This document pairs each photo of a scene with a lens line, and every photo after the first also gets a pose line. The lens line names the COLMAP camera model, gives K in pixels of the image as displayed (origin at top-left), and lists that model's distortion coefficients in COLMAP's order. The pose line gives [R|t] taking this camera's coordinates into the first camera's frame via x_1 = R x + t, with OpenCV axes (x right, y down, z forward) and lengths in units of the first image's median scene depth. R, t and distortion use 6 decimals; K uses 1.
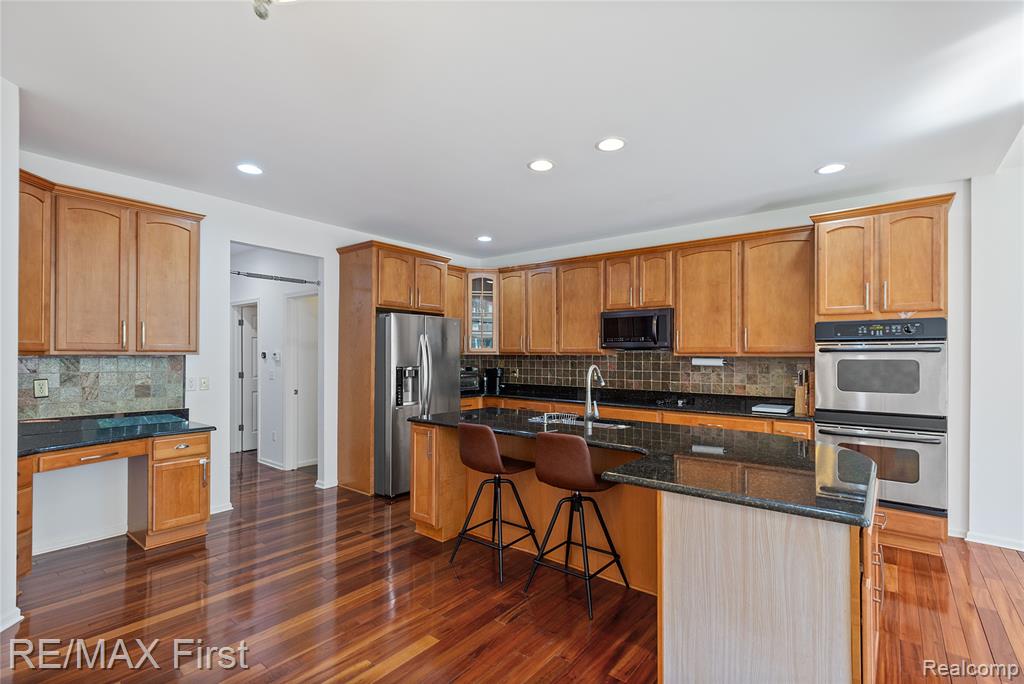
lens RADIAL K [[467.6, 0, 511.7], [0, 467.6, 350.3], [0, 0, 1]] dist [0.003030, 0.000090]
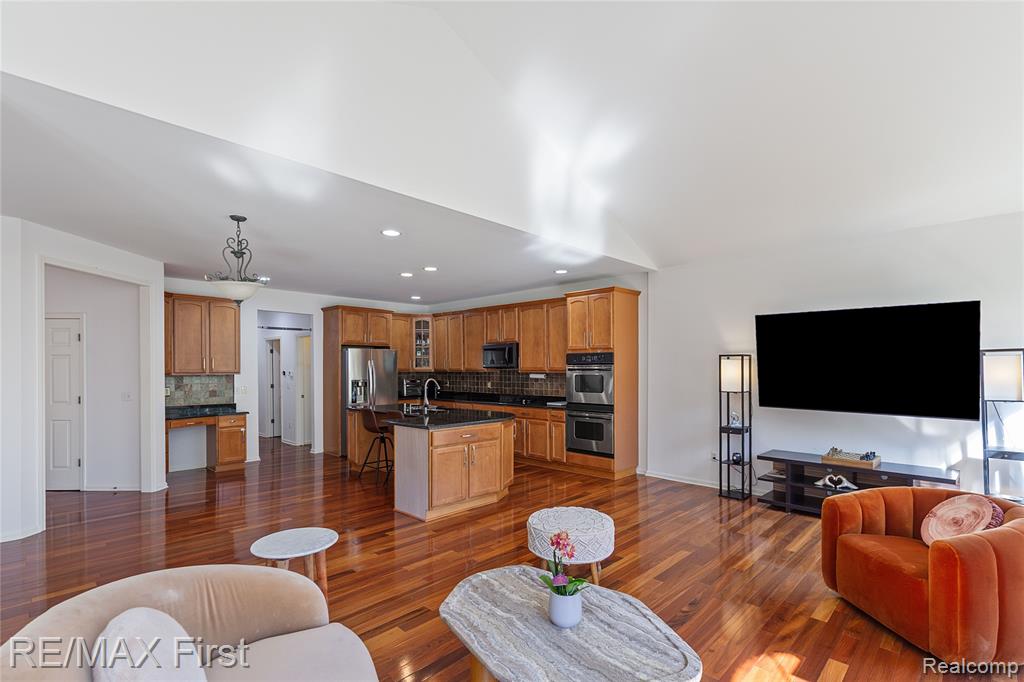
lens RADIAL K [[467.6, 0, 506.4], [0, 467.6, 365.2], [0, 0, 1]] dist [0.003030, 0.000090]
pose [[0.994959, -0.008651, -0.099908, 0.479797], [0.009100, 0.999950, 0.004037, -0.020008], [0.099868, -0.004926, 0.994989, -0.628826]]
